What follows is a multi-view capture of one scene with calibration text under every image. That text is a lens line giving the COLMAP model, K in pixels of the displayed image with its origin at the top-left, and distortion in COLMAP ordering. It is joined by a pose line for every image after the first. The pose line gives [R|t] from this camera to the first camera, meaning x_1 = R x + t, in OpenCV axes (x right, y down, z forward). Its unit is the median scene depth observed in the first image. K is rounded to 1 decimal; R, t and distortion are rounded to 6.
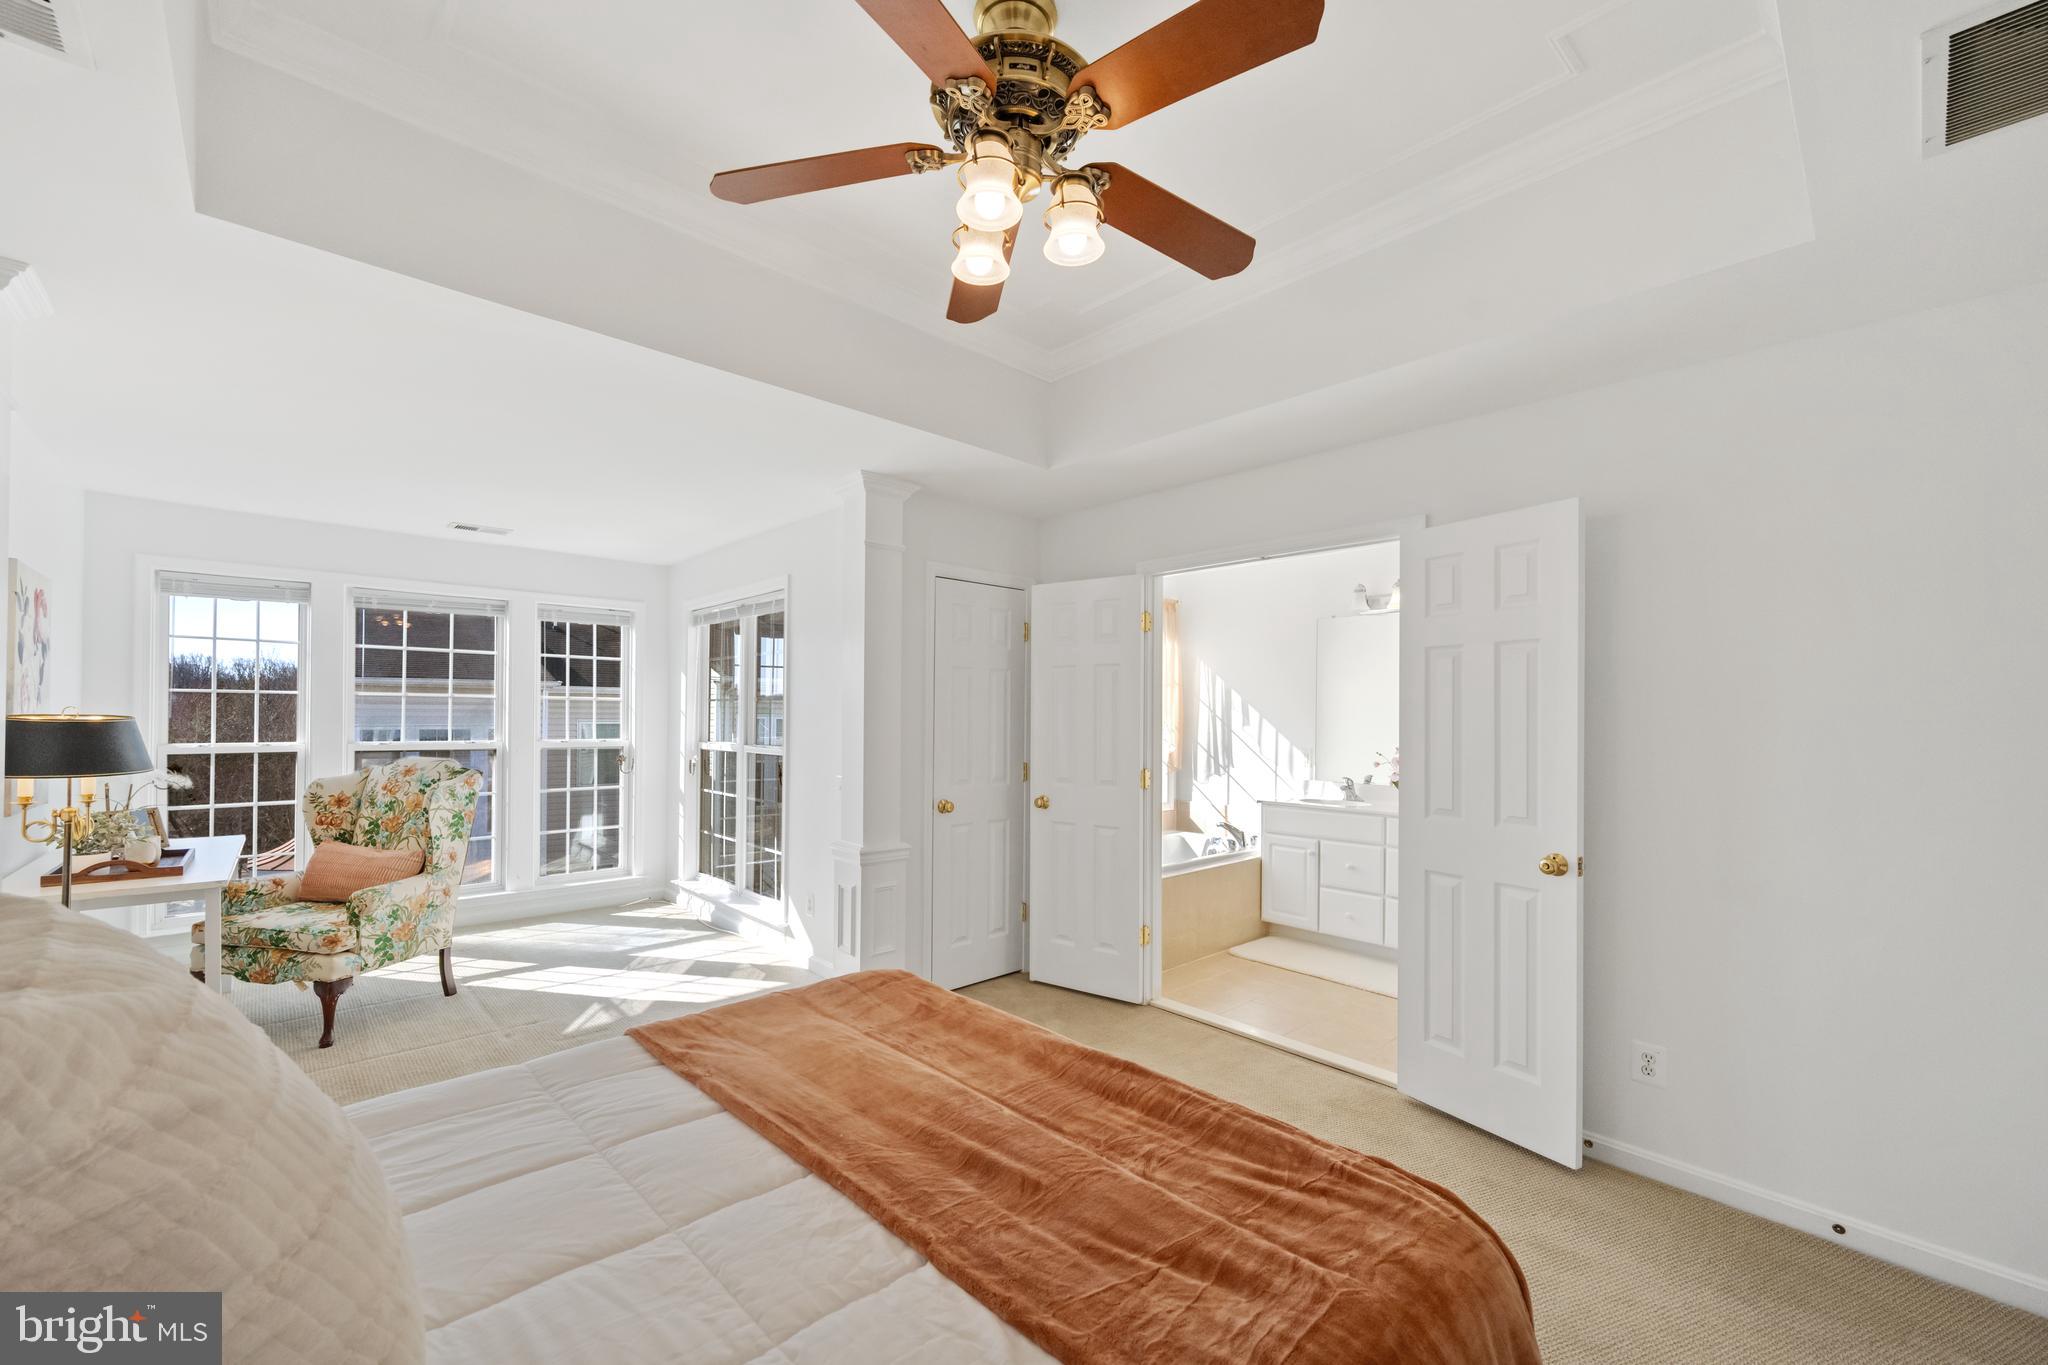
lens RADIAL K [[809.9, 0, 1017.3], [0, 809.9, 719.1], [0, 0, 1]] dist [-0.003102, 0.000122]
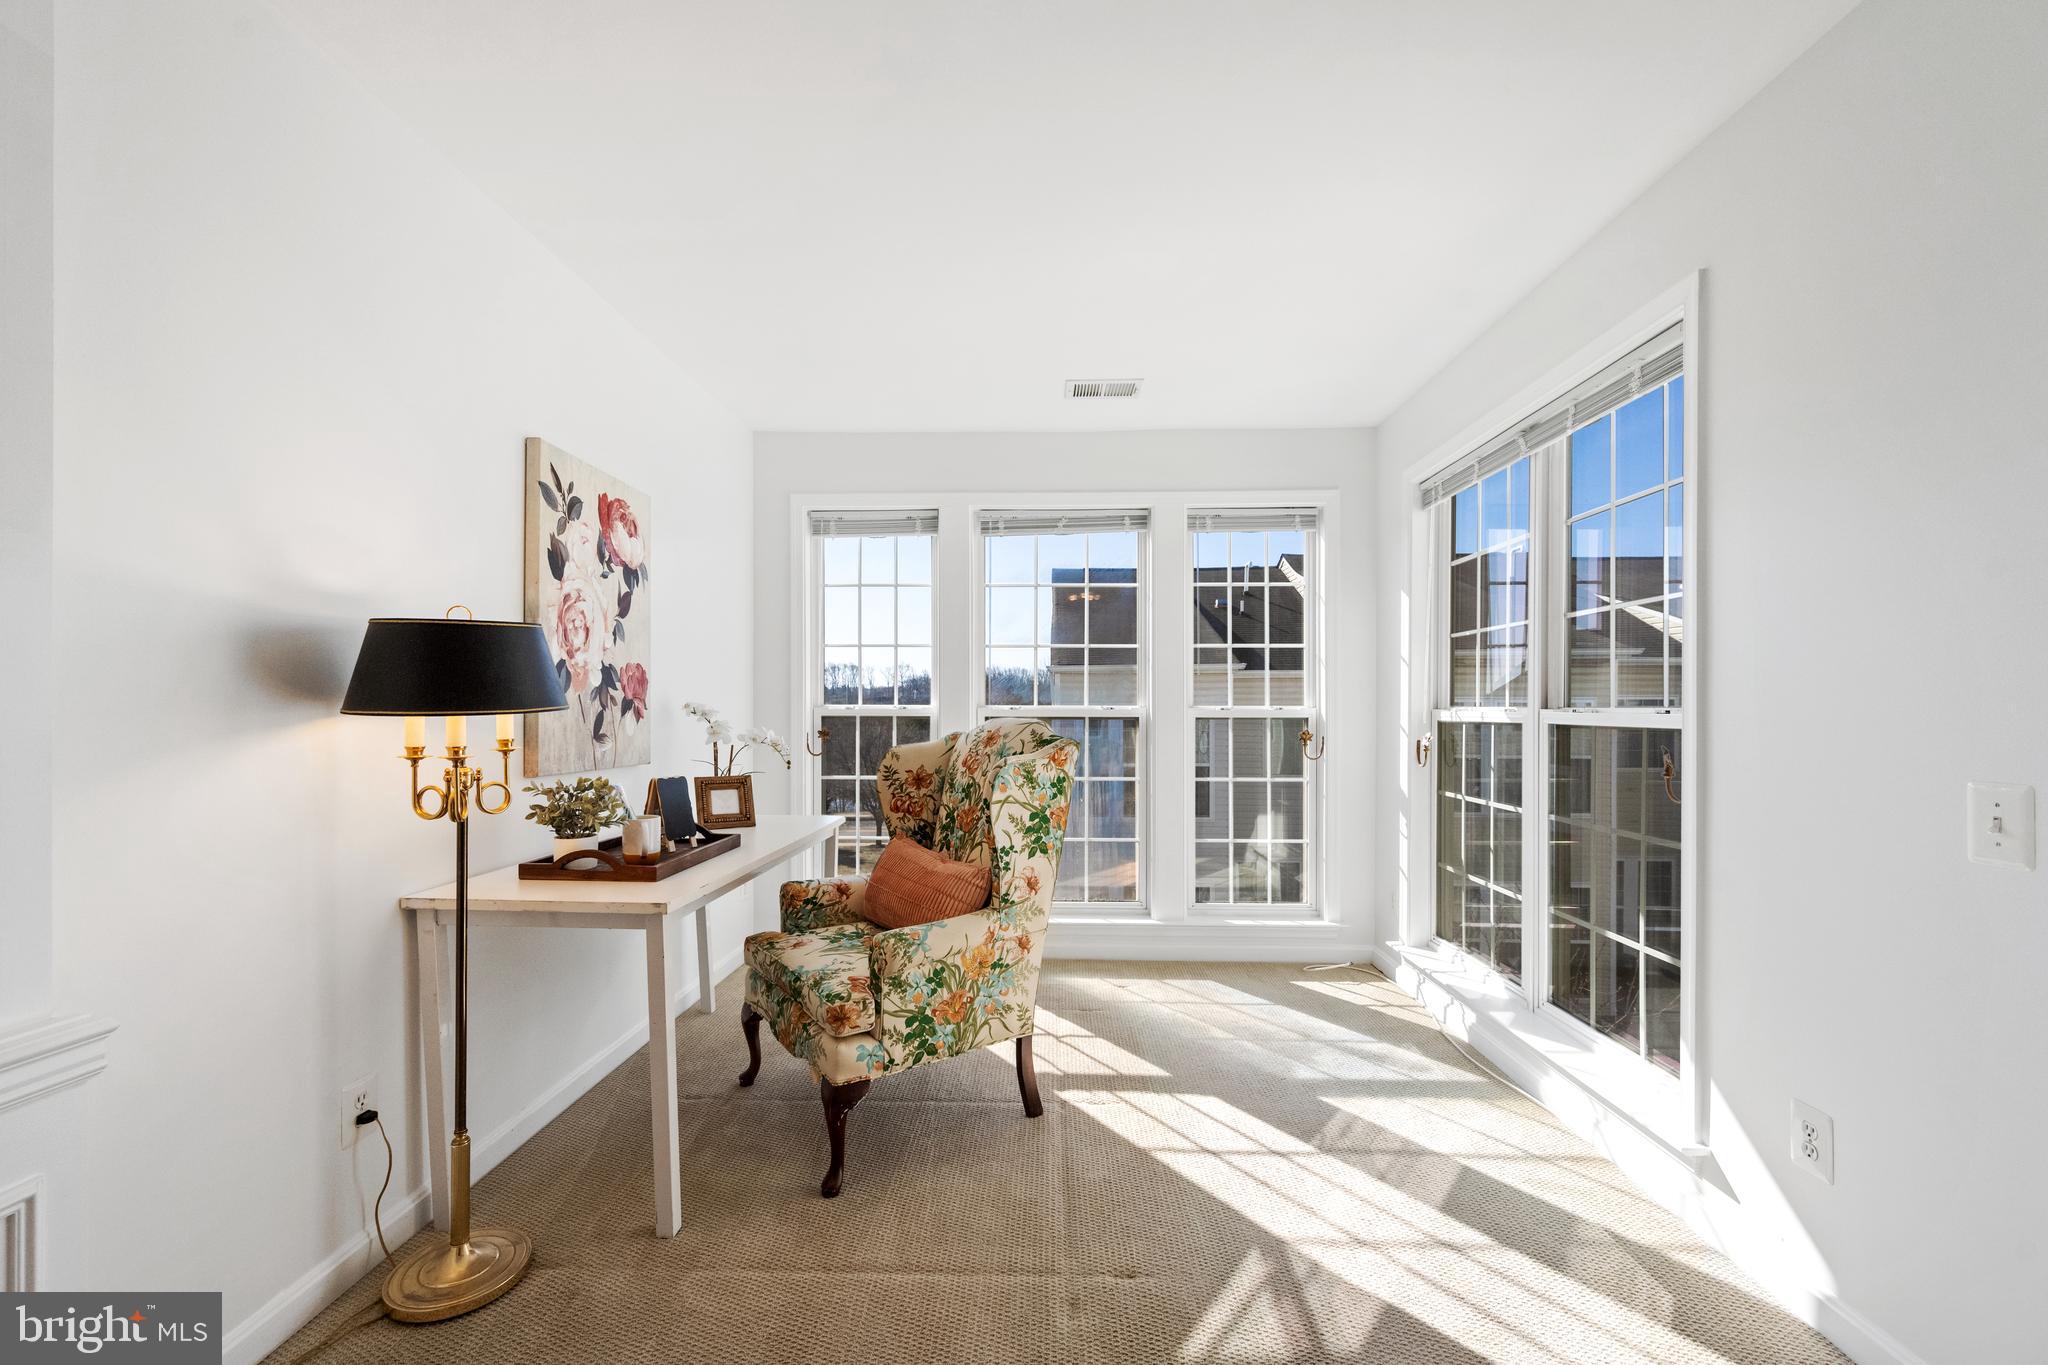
lens RADIAL K [[809.9, 0, 1010.2], [0, 809.9, 707.7], [0, 0, 1]] dist [-0.003102, 0.000122]
pose [[0.693169, -0.009275, -0.720715, -0.275331], [0.004076, 0.999952, -0.008949, 0.045500], [0.720763, 0.003266, 0.693173, 0.563770]]
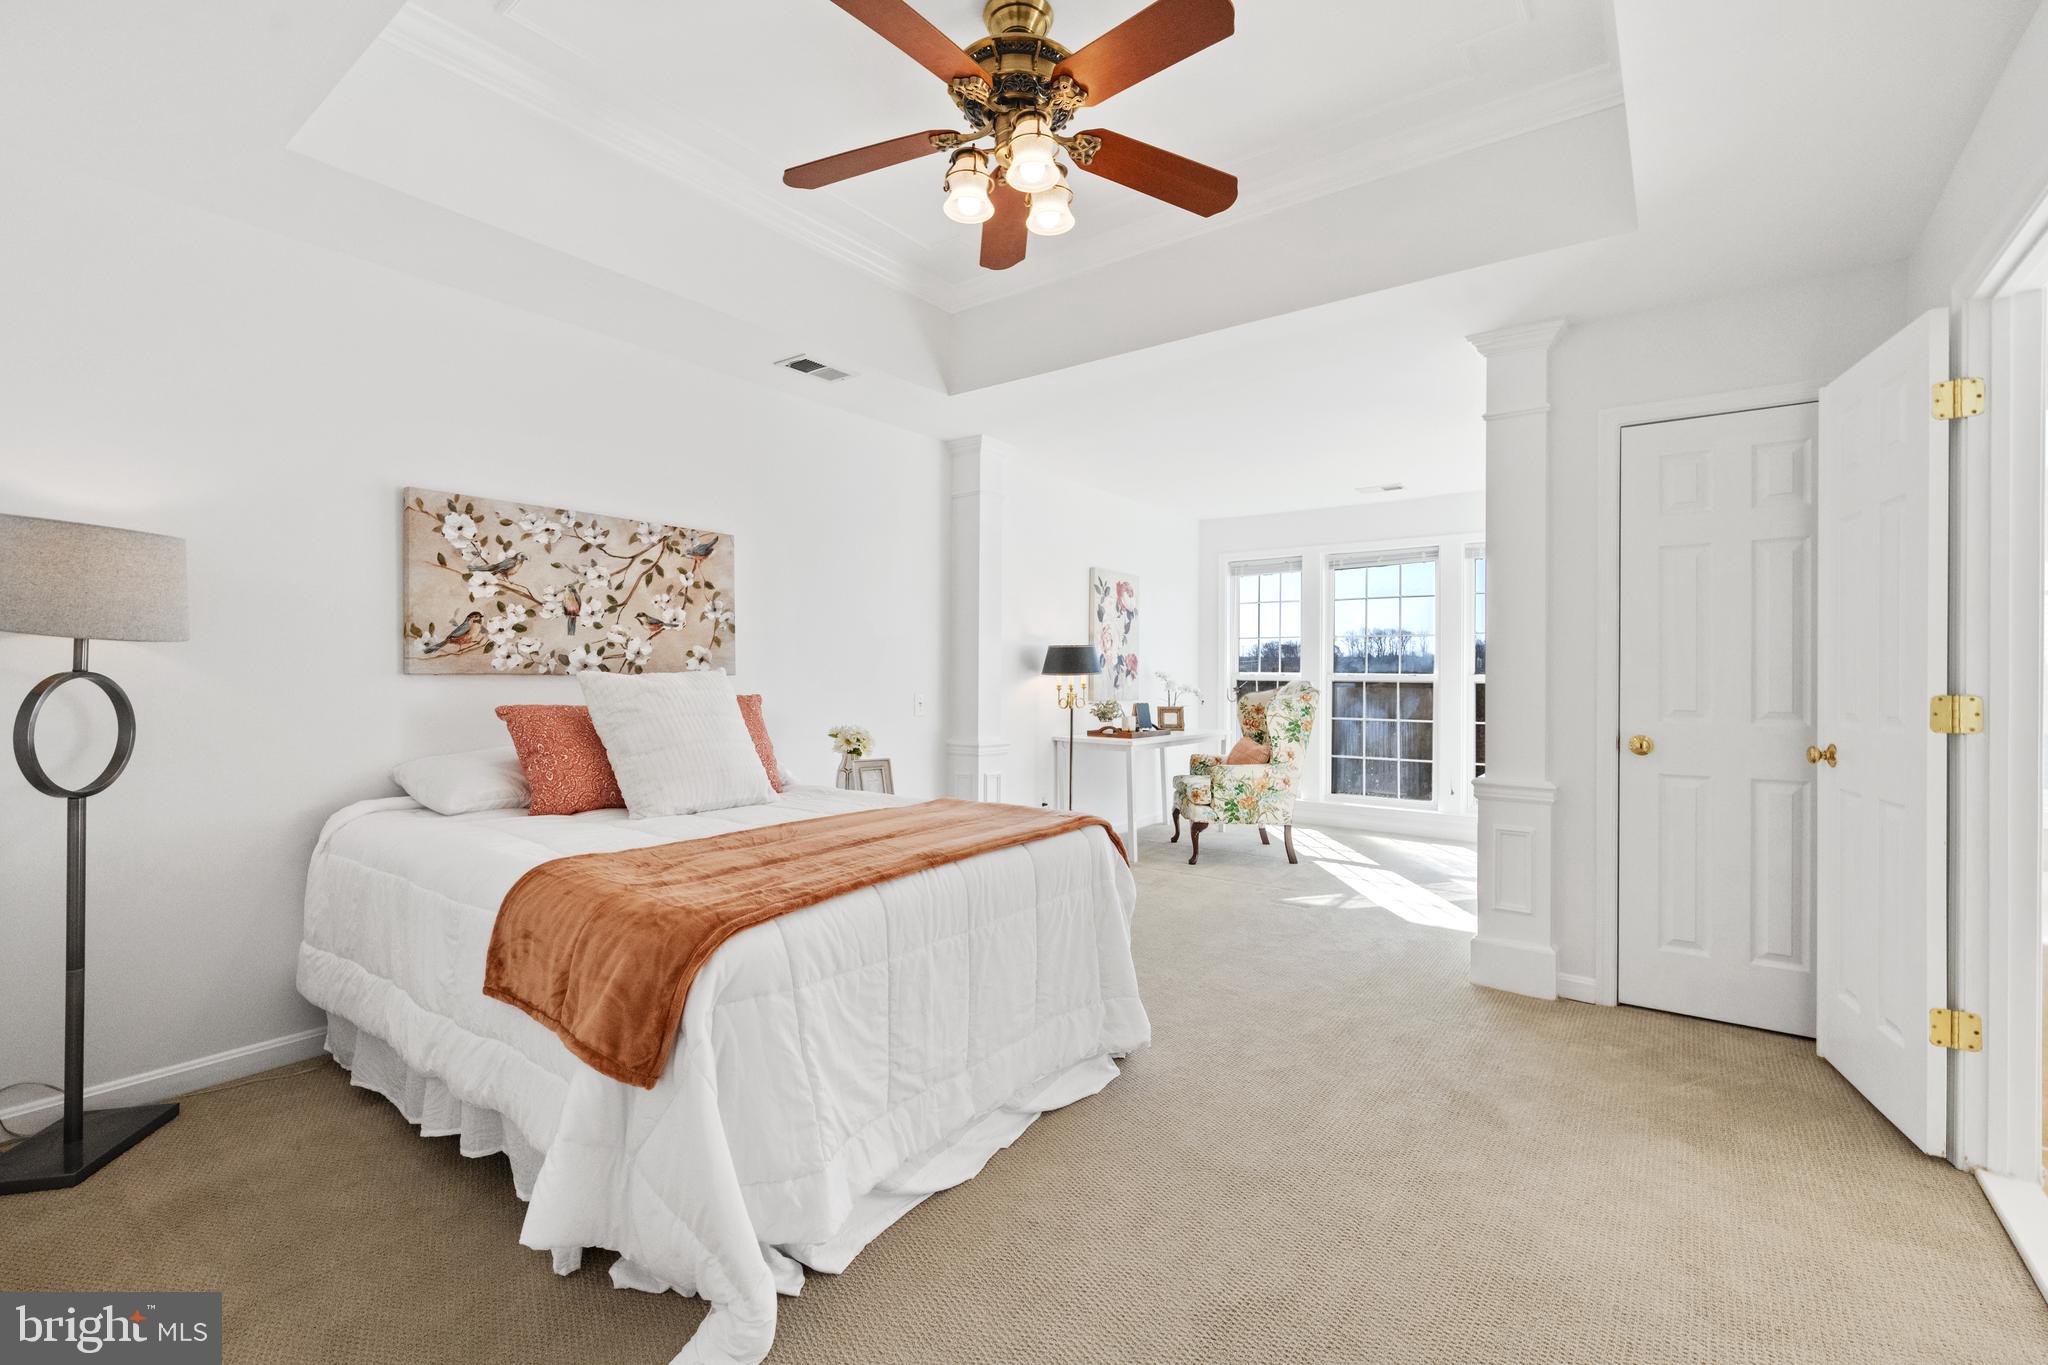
lens RADIAL K [[875.1, 0, 1045.0], [0, 875.1, 675.7], [0, 0, 1]] dist [-0.004825, -0.000781]
pose [[0.176145, -0.009637, -0.984317, 0.579578], [-0.005336, 0.999928, -0.010745, 0.060143], [0.984350, 0.007145, 0.176081, 0.364337]]
